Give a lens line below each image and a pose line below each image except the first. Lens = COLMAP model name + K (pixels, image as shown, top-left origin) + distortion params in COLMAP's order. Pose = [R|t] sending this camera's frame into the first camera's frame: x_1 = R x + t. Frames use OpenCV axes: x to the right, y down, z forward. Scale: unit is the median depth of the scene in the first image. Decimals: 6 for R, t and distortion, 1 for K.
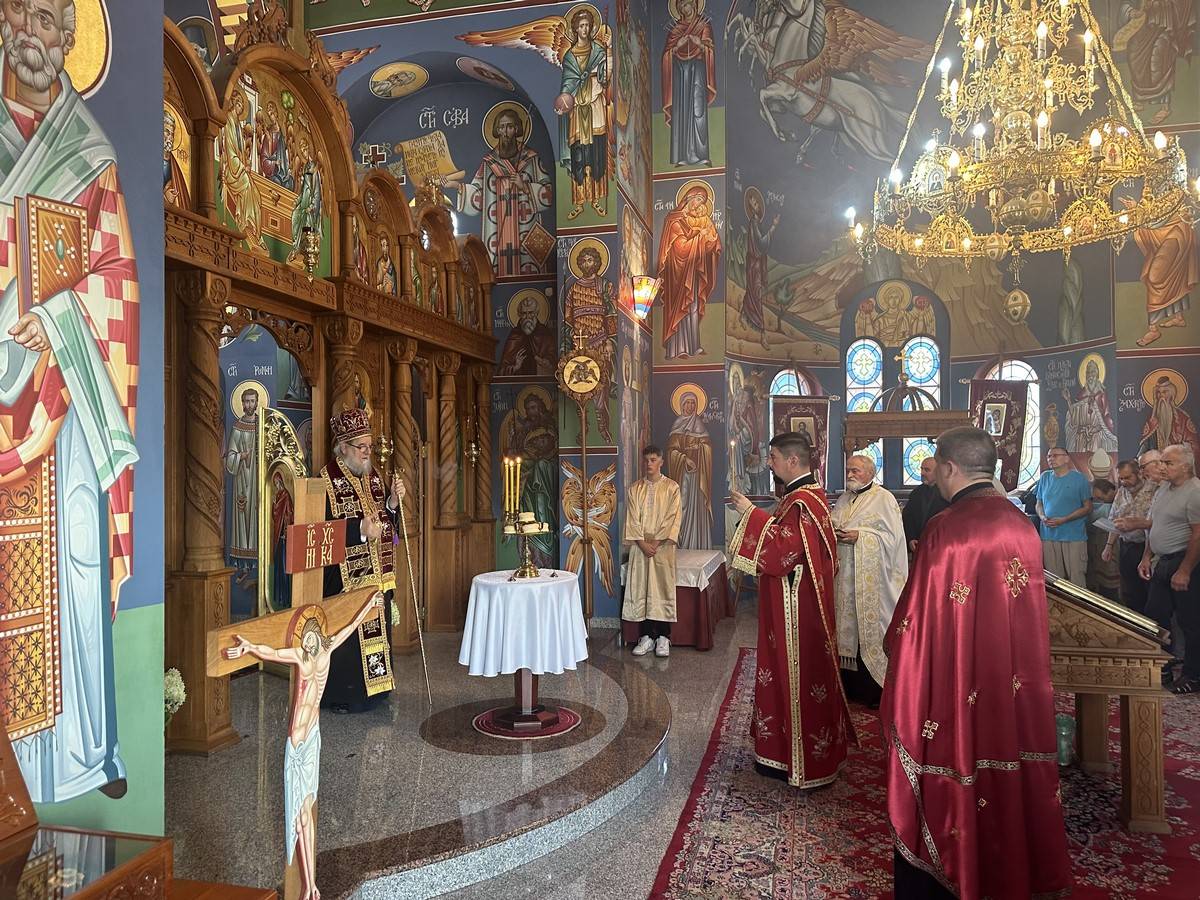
lens RADIAL K [[839.0, 0, 607.8], [0, 839.0, 455.2], [0, 0, 1]] dist [0.132030, -0.160011]
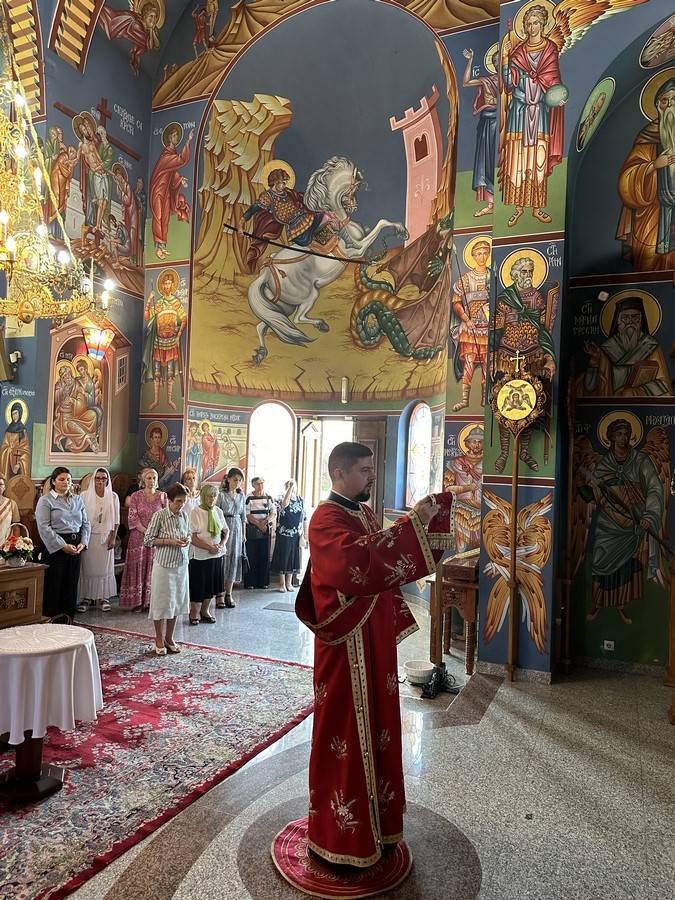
lens RADIAL K [[624.1, 0, 337.4], [0, 624.1, 456.2], [0, 0, 1]] dist [0.112589, -0.208559]
pose [[-0.981546, -0.029565, 0.188924, -0.119336], [-0.035304, 0.999010, -0.027085, -0.016205], [-0.187936, -0.033255, -0.981618, 1.002452]]
